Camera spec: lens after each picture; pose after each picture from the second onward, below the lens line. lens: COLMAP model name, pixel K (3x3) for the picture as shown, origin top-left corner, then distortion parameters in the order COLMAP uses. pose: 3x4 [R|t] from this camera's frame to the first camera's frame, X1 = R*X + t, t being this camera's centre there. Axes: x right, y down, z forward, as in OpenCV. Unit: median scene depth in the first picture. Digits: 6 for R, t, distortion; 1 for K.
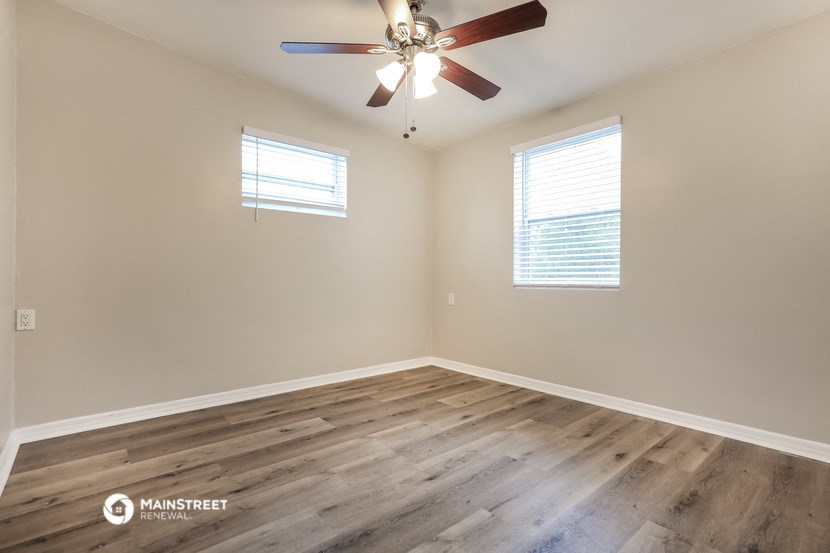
lens RADIAL K [[374.1, 0, 407.0], [0, 374.1, 277.2], [0, 0, 1]] dist [-0.002437, 0.000068]
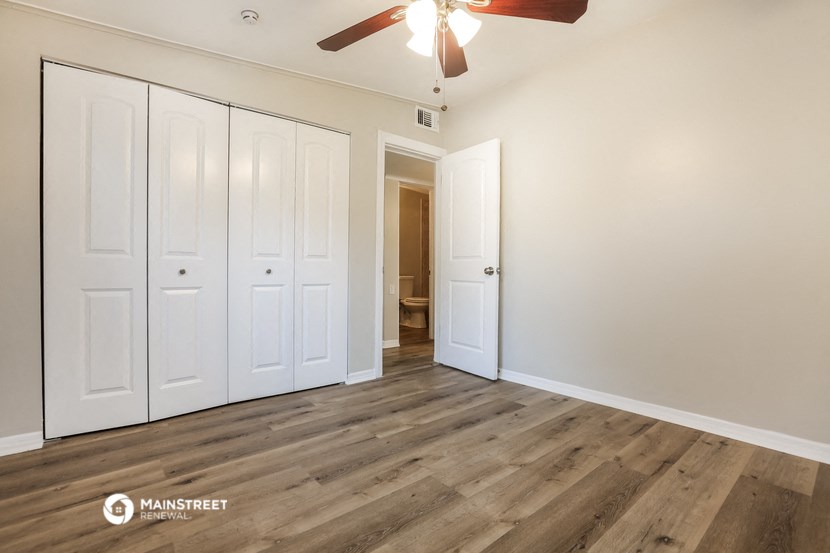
lens RADIAL K [[374.1, 0, 407.0], [0, 374.1, 277.2], [0, 0, 1]] dist [-0.002437, 0.000068]
pose [[-0.999982, -0.005361, 0.002707, 0.081069], [-0.005319, 0.999866, 0.015504, 0.004580], [-0.002789, 0.015490, -0.999876, 1.901050]]
